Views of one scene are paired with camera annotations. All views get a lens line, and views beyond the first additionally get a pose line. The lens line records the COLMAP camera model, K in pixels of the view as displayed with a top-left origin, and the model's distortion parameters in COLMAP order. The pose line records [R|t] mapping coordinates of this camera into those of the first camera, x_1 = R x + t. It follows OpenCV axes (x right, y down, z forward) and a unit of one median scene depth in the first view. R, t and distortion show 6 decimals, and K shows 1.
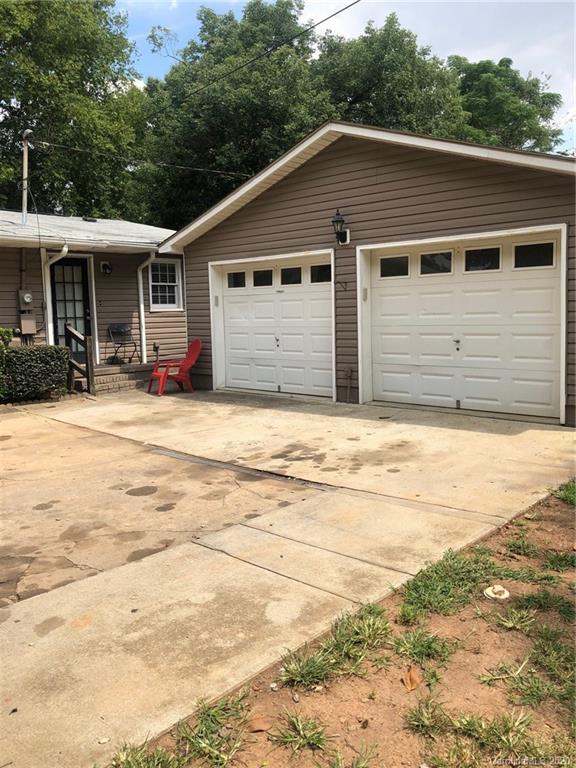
lens RADIAL K [[633.5, 0, 289.5], [0, 633.5, 366.8], [0, 0, 1]] dist [0.011249, -0.009752]
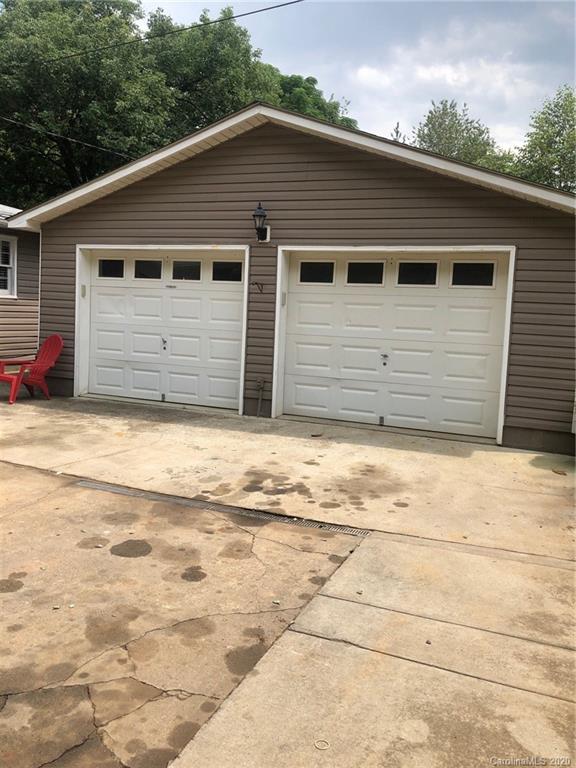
lens RADIAL K [[633.5, 0, 289.5], [0, 633.5, 366.8], [0, 0, 1]] dist [0.011249, -0.009752]
pose [[0.936213, 0.037287, 0.349449, -0.191016], [-0.037953, 0.999267, -0.004942, -0.012239], [-0.349377, -0.008636, 0.936942, 0.139054]]
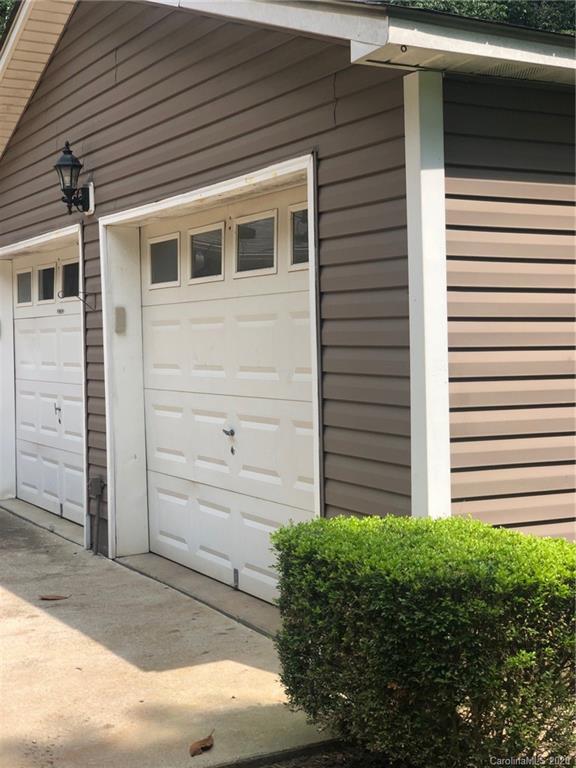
lens RADIAL K [[1179.3, 0, 288.0], [0, 1179.3, 384.0], [0, 0, 1]] dist [-0.010933, -0.025429]
pose [[0.941300, 0.023459, -0.336755, 0.530583], [-0.037344, 0.998696, -0.034813, -0.043324], [0.335499, 0.045345, 0.940948, 0.235465]]
